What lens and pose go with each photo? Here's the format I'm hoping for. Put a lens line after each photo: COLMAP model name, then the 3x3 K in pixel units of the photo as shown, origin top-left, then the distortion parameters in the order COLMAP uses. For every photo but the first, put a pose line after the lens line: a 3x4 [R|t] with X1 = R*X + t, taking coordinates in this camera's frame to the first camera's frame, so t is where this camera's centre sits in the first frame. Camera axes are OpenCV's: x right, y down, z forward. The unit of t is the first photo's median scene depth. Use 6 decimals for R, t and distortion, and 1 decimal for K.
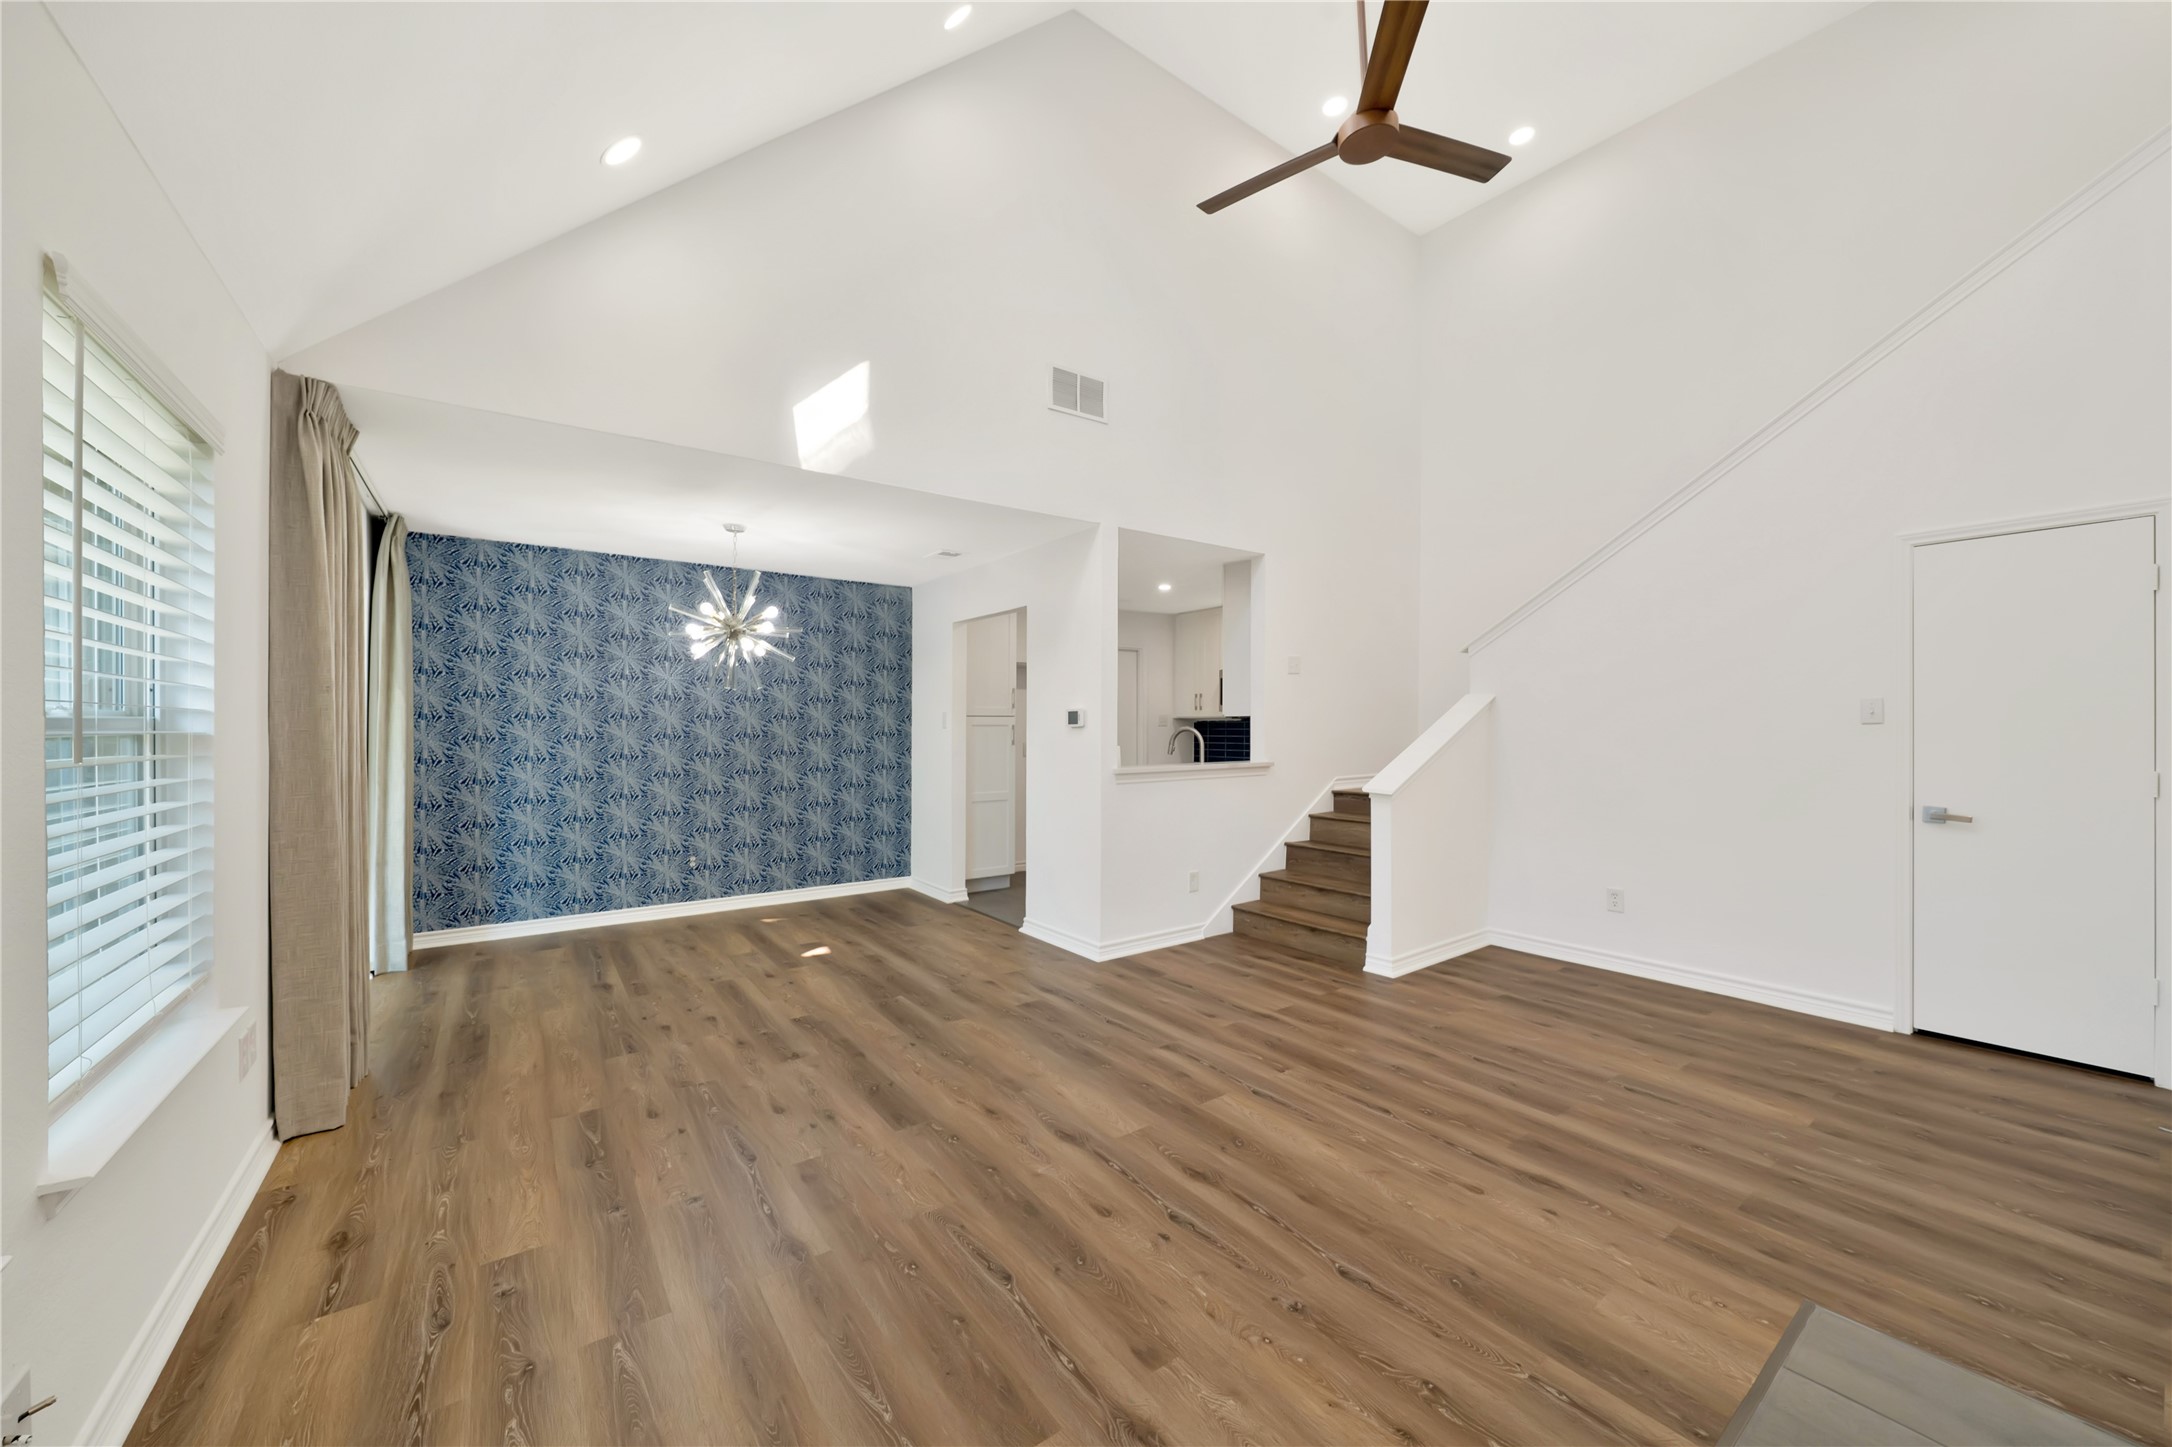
lens RADIAL K [[806.2, 0, 1094.2], [0, 806.2, 732.6], [0, 0, 1]] dist [-0.006843, -0.000006]
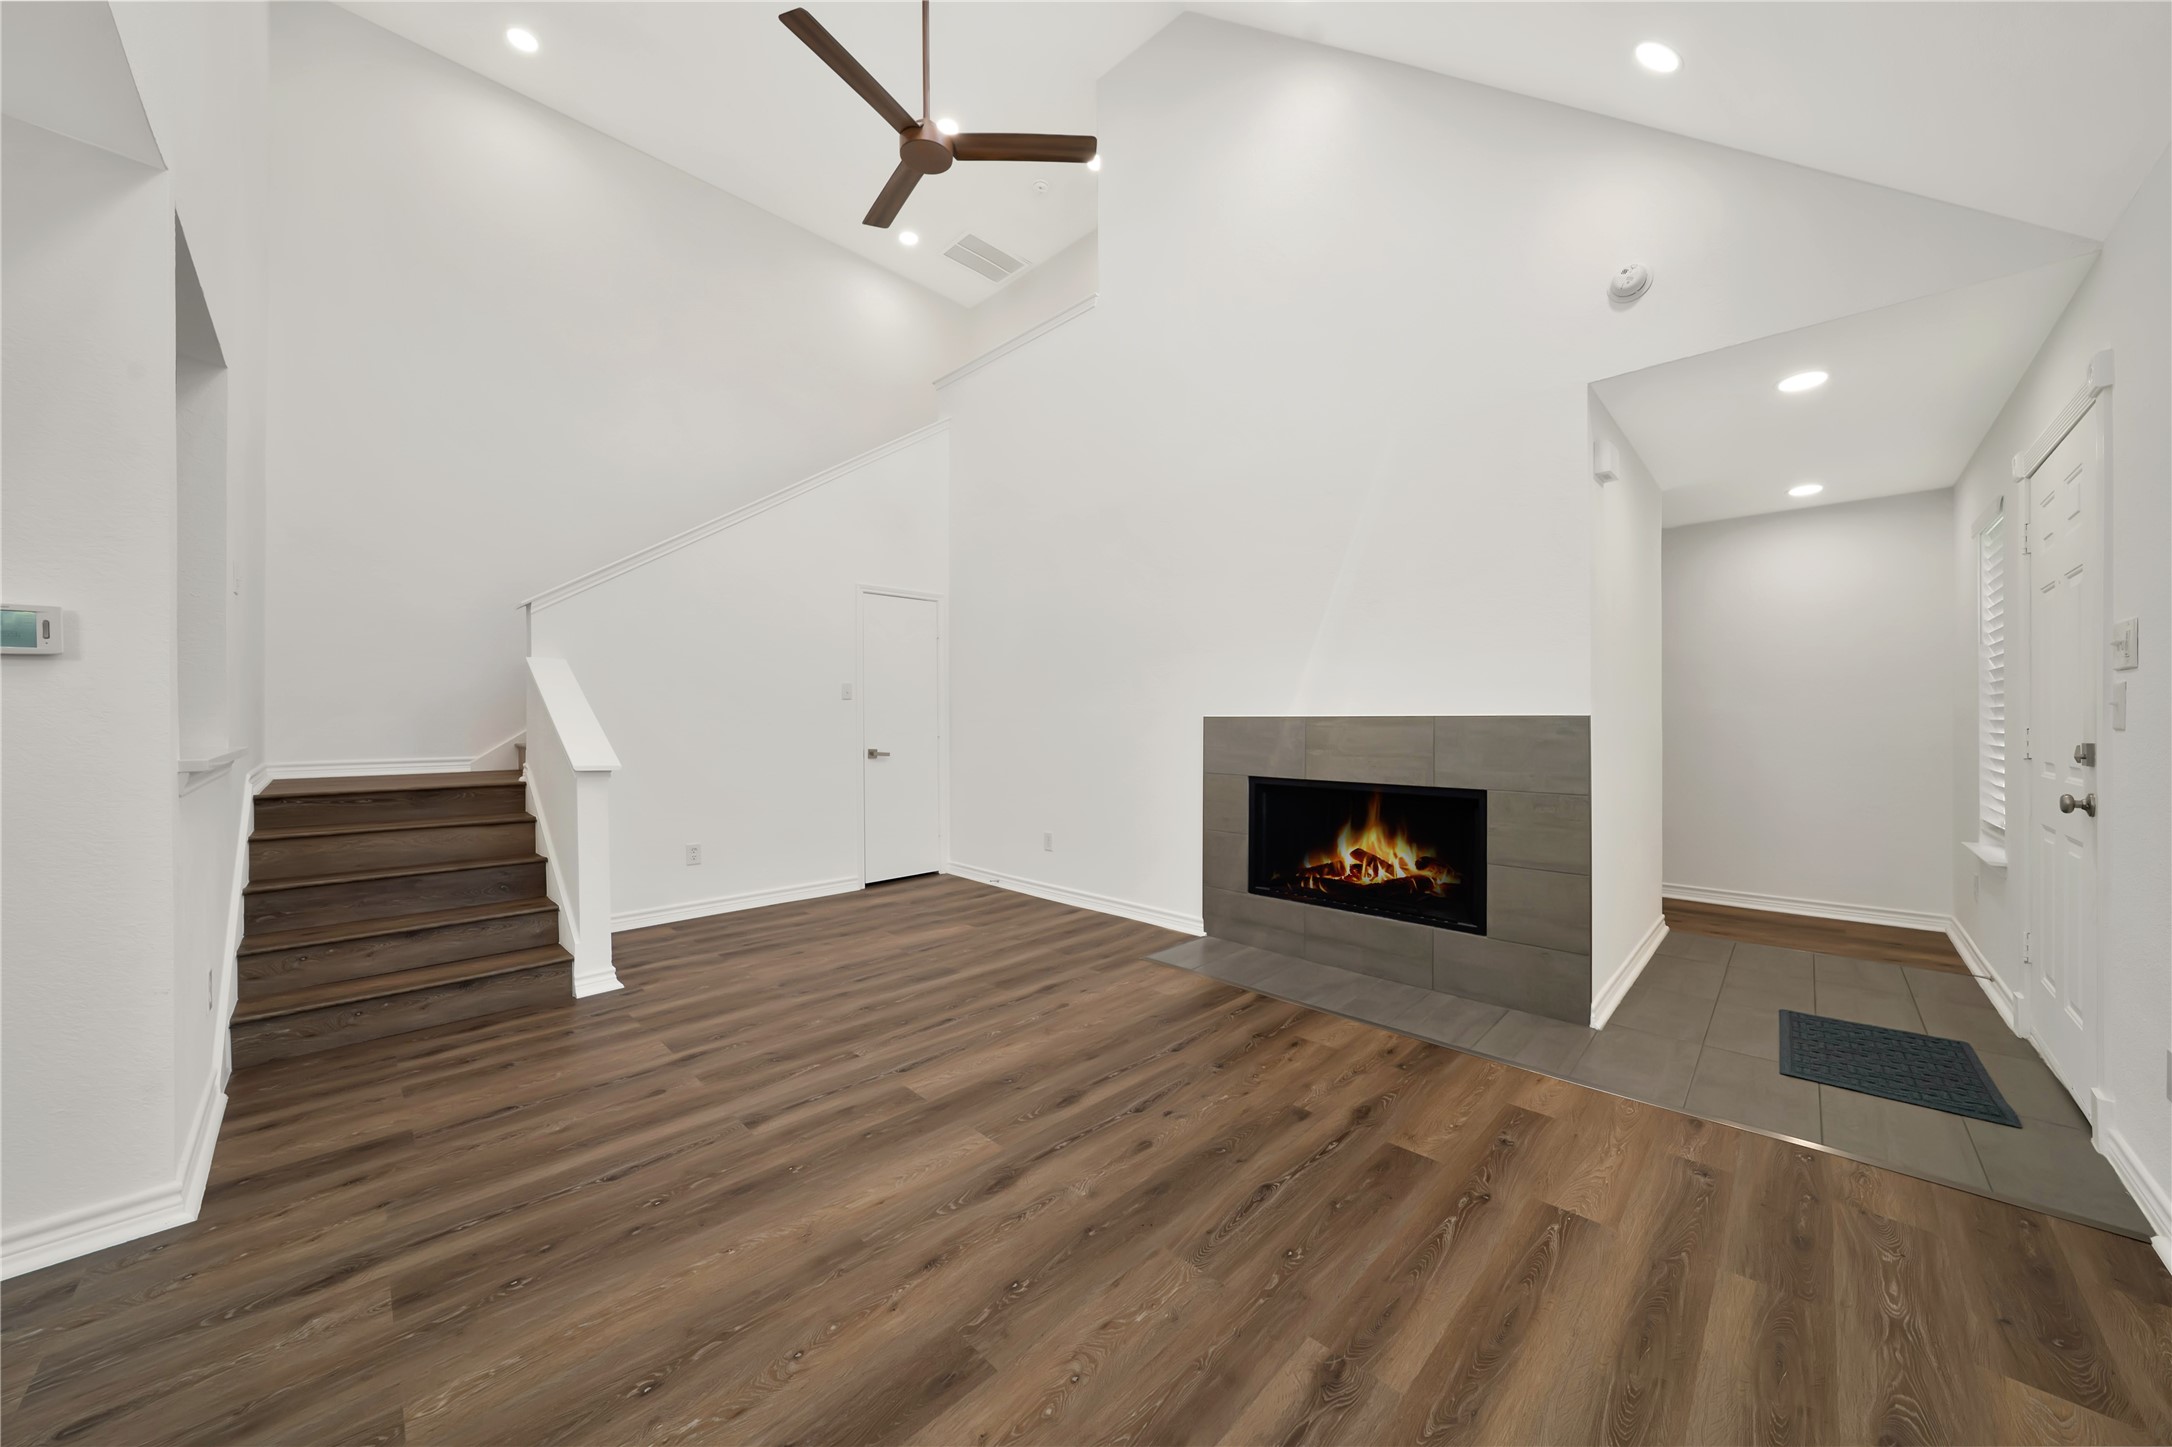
lens RADIAL K [[761.4, 0, 1091.0], [0, 761.4, 714.0], [0, 0, 1]] dist [-0.011311, -0.000002]
pose [[-0.162003, 0.011315, 0.986725, -0.719881], [0.010003, 0.999902, -0.009824, 0.046718], [-0.986740, 0.008279, -0.162100, 0.943827]]
